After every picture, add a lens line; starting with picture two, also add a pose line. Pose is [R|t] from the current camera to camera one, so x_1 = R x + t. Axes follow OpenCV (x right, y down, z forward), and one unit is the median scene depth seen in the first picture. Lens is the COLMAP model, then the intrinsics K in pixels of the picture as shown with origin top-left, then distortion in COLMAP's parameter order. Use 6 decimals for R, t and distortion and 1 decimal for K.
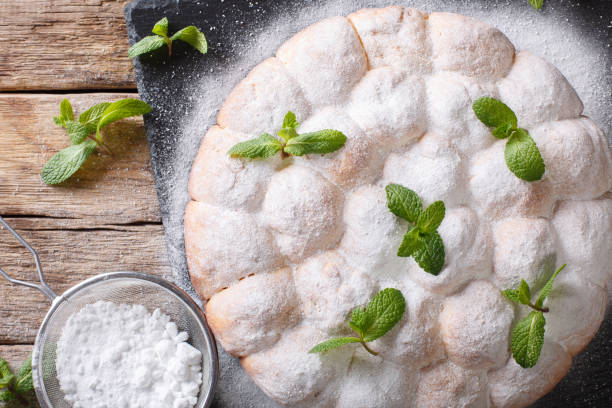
lens RADIAL K [[959.3, 0, 306.0], [0, 959.3, 204.0], [0, 0, 1]] dist [-0.191040, 0.019575]
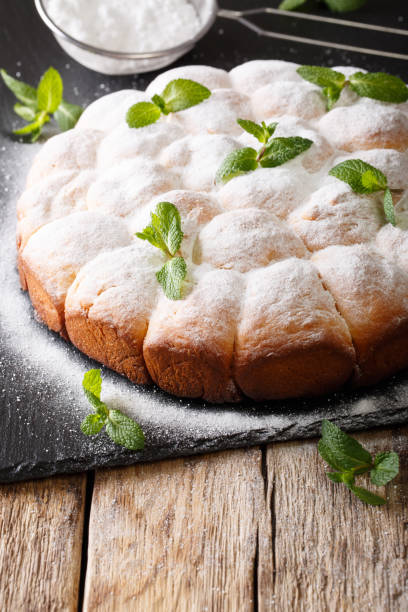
lens RADIAL K [[1984.5, 0, 204.0], [0, 1984.5, 306.0], [0, 0, 1]] dist [0.040136, 0.847109]
pose [[0.012533, -0.660924, 0.750348, -1.398235], [0.999760, -0.005207, -0.021285, 0.007485], [0.017975, 0.750435, 0.660700, -0.169021]]
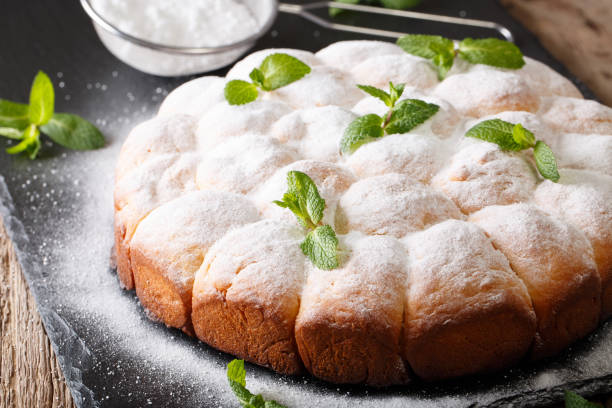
lens RADIAL K [[1984.5, 0, 288.9], [0, 1984.5, 204.5], [0, 0, 1]] dist [0.040136, 0.847109]
pose [[-0.133553, -0.543716, 0.828575, -1.318735], [0.990938, -0.061180, 0.119576, -0.267340], [-0.014323, 0.837036, 0.546960, 0.104086]]
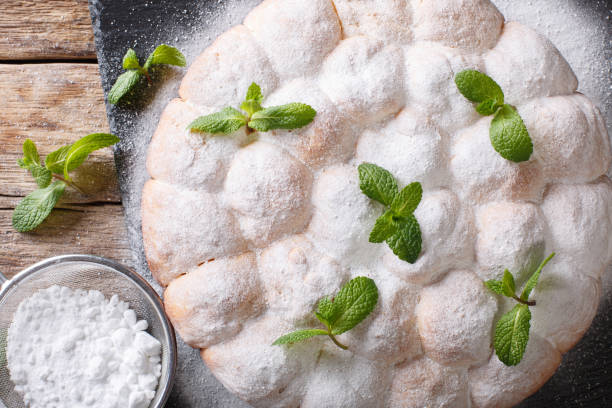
lens RADIAL K [[959.3, 0, 306.0], [0, 959.3, 204.0], [0, 0, 1]] dist [-0.191040, 0.019575]
pose [[0.999823, 0.012854, -0.013704, 0.045237], [-0.012652, 0.999812, 0.014688, 0.005330], [0.013891, -0.014512, 0.999798, 0.079746]]
